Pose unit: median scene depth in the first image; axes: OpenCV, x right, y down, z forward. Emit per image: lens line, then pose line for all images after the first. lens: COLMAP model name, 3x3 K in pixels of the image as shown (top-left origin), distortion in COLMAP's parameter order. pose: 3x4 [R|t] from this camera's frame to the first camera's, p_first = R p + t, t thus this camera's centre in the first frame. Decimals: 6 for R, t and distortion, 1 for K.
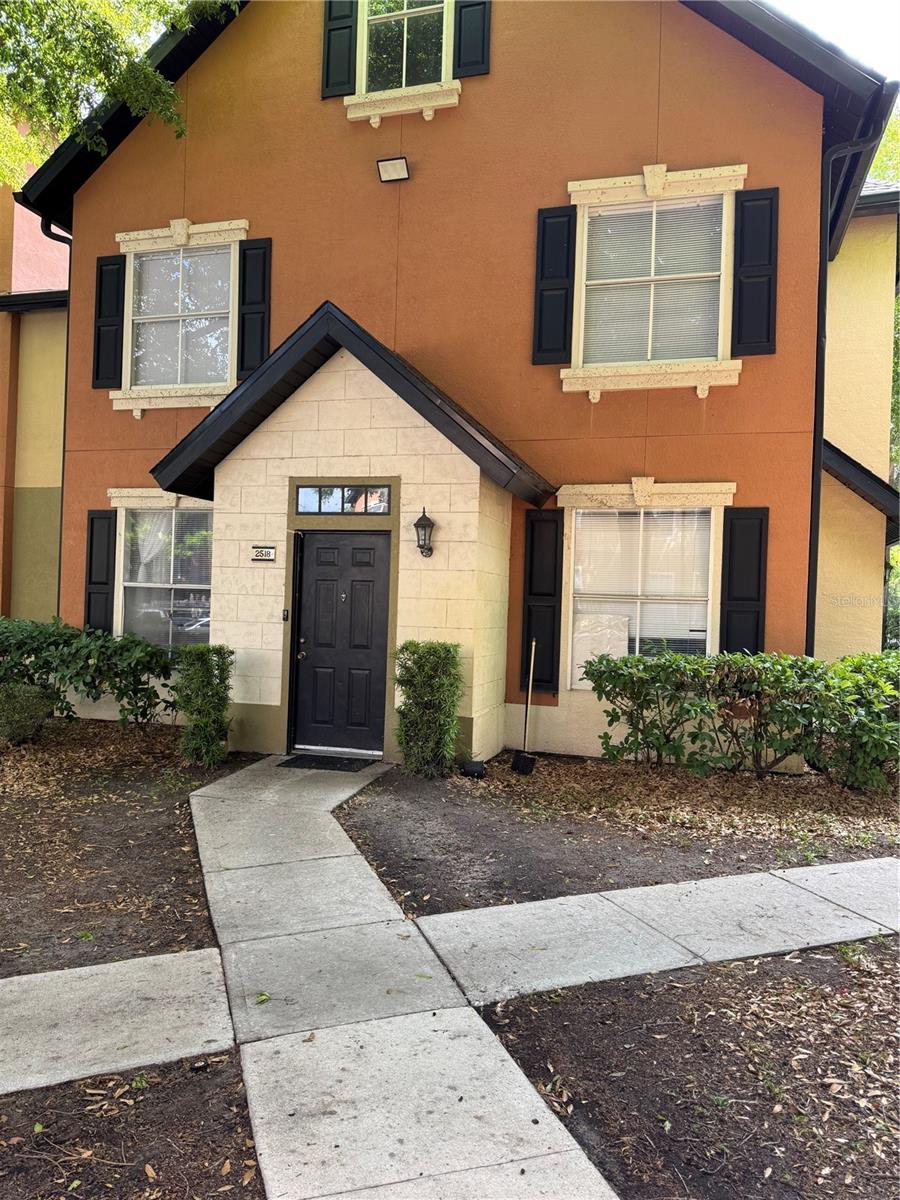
lens RADIAL K [[848.4, 0, 449.4], [0, 848.4, 602.3], [0, 0, 1]] dist [0.058621, -0.087886]
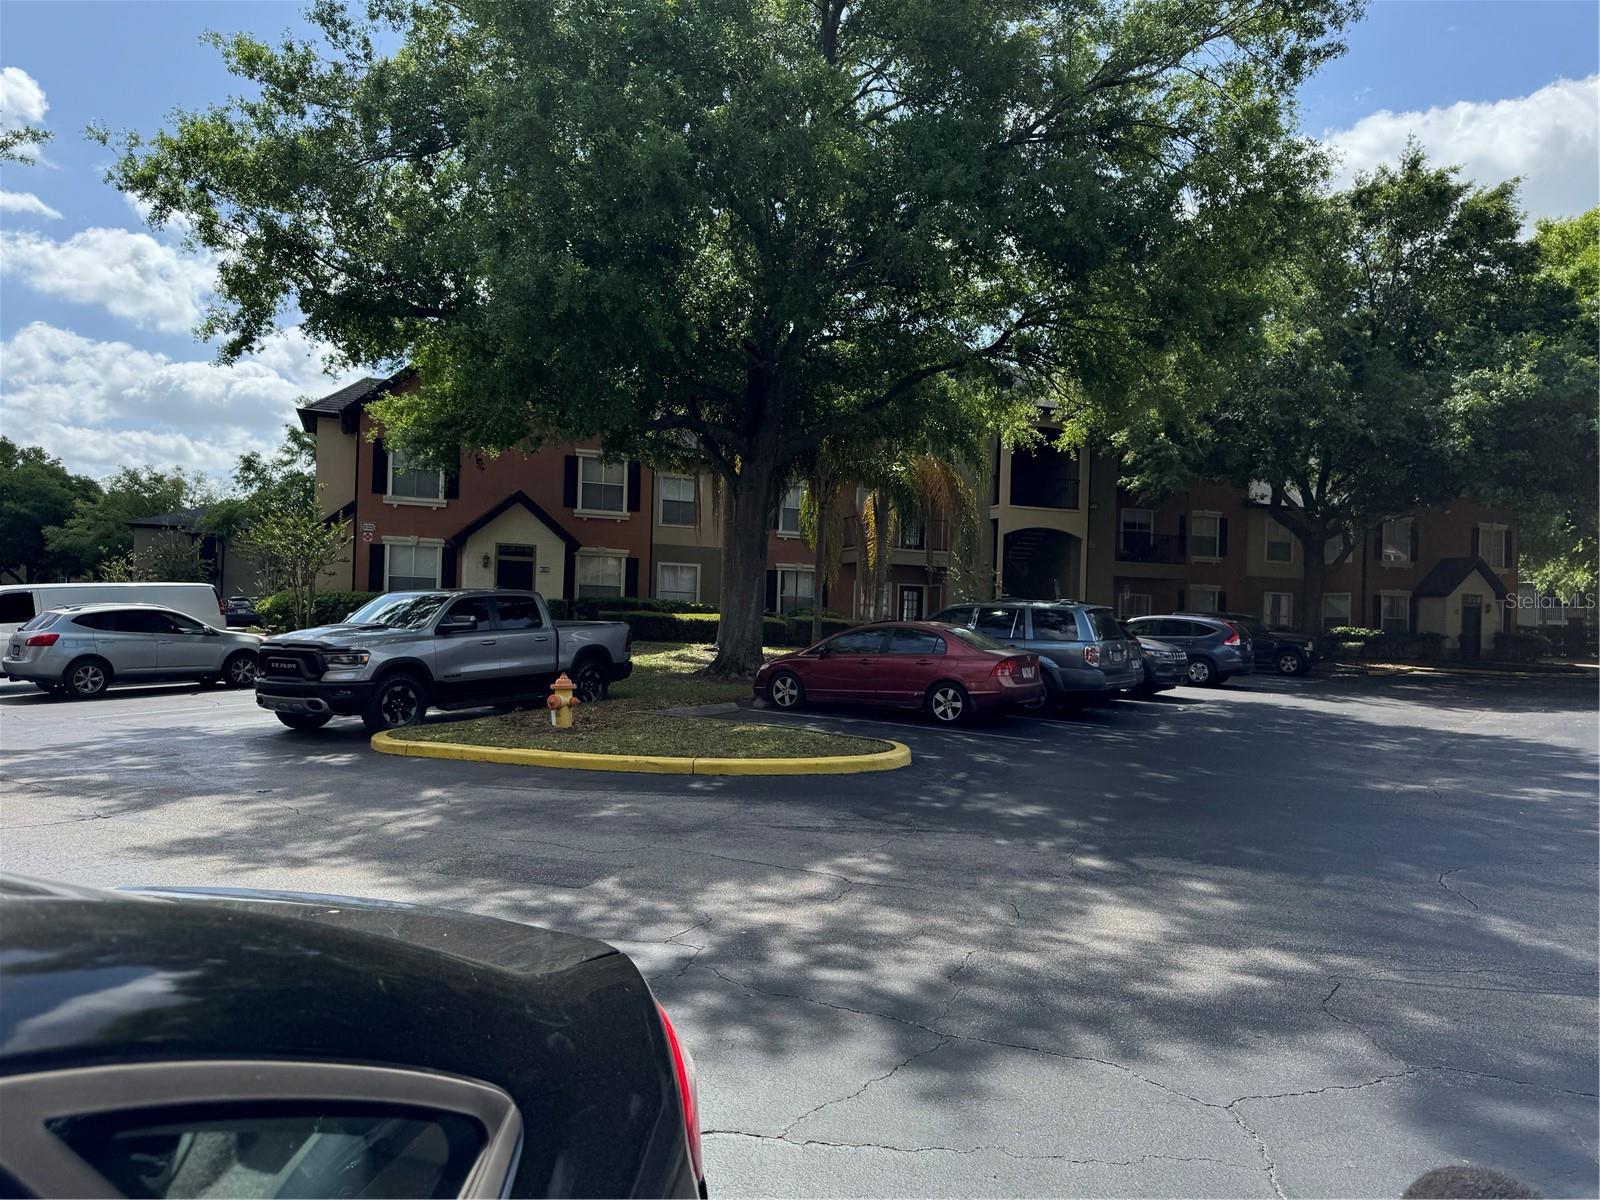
lens RADIAL K [[1131.2, 0, 804.2], [0, 1131.2, 587.2], [0, 0, 1]] dist [0.058621, -0.087886]
pose [[0.802906, 0.007014, 0.596064, -5.849762], [-0.006599, 0.999974, -0.002878, -0.133466], [-0.596069, -0.001622, 0.802932, -1.523602]]
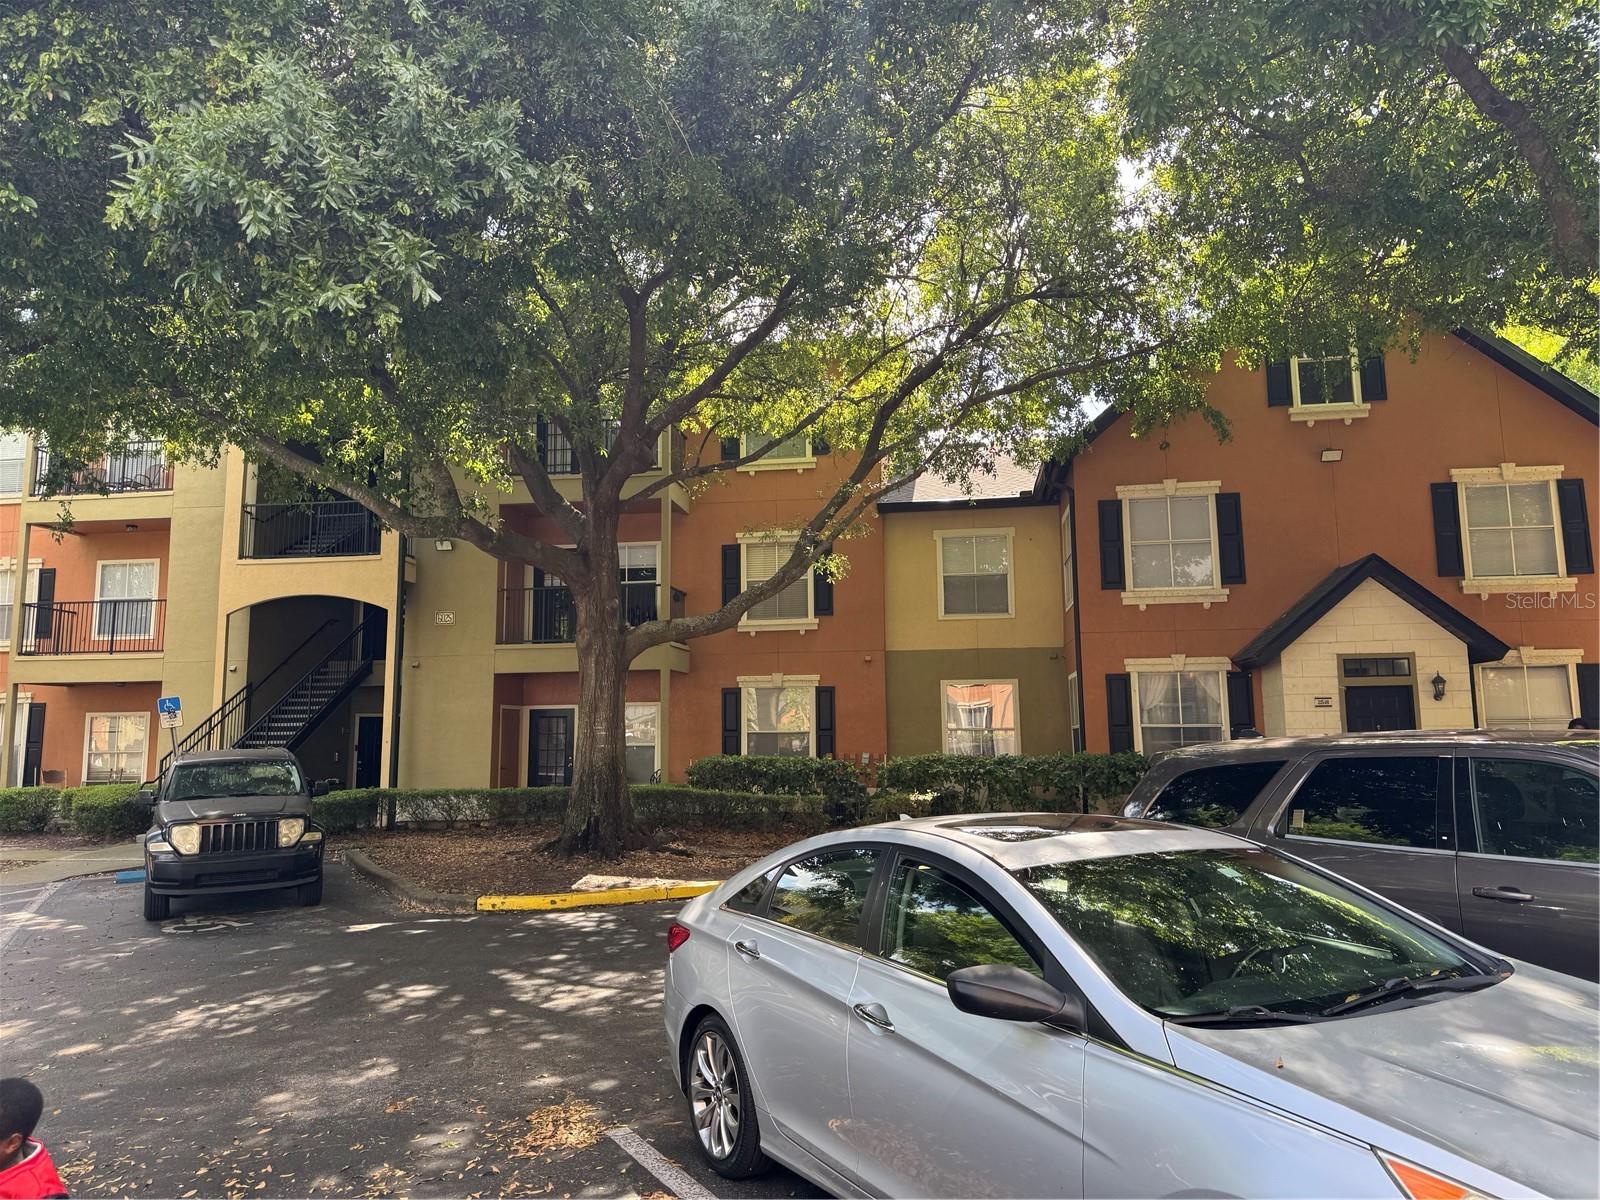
lens RADIAL K [[1131.2, 0, 804.2], [0, 1131.2, 587.2], [0, 0, 1]] dist [0.058621, -0.087886]
pose [[0.990094, -0.025030, 0.138156, -1.406693], [0.043608, 0.990138, -0.133134, -0.026262], [-0.133462, 0.137840, 0.981422, -0.962203]]
